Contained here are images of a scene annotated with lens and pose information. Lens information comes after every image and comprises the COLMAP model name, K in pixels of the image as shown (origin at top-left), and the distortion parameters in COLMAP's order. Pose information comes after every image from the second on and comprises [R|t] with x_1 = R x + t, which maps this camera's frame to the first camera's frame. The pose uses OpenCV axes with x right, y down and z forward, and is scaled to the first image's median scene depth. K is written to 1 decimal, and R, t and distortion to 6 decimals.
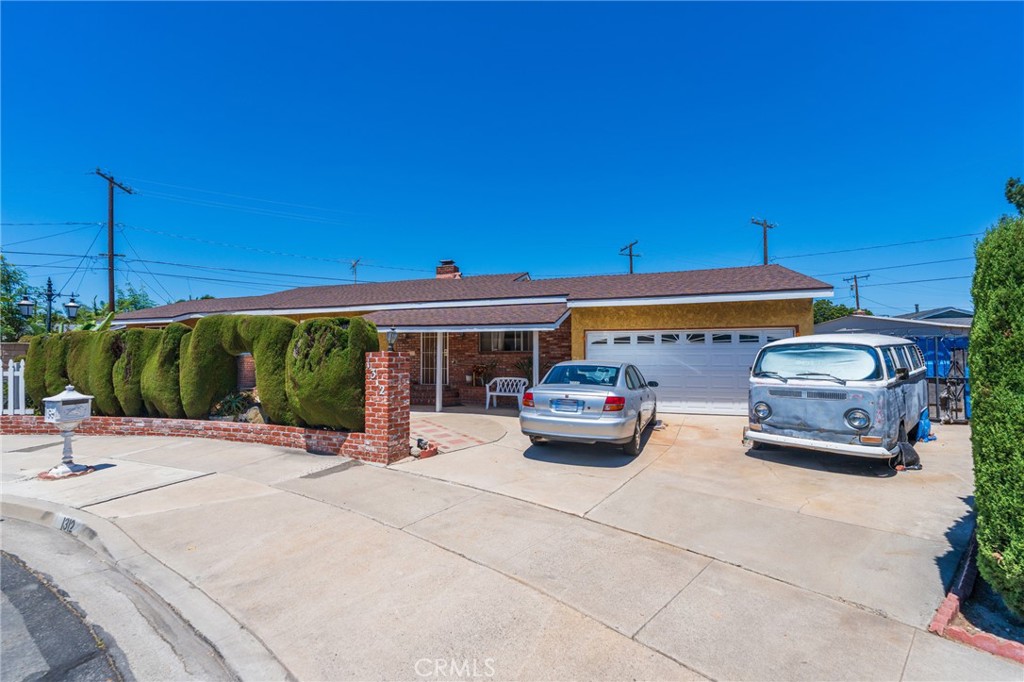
lens RADIAL K [[415.1, 0, 511.1], [0, 415.1, 344.4], [0, 0, 1]] dist [-0.001059, -0.000413]
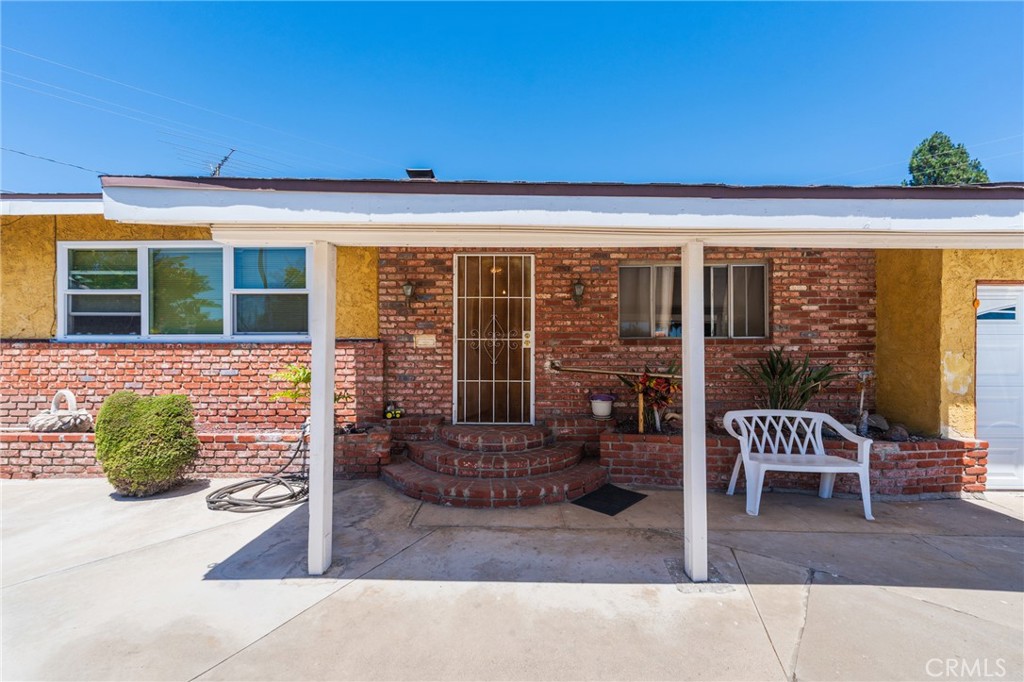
lens RADIAL K [[415.1, 0, 512.3], [0, 415.1, 342.2], [0, 0, 1]] dist [-0.001059, -0.000413]
pose [[0.956448, 0.010818, 0.291702, -0.284244], [-0.012856, 0.999904, 0.005073, 0.020591], [-0.291620, -0.008602, 0.956496, 0.644989]]
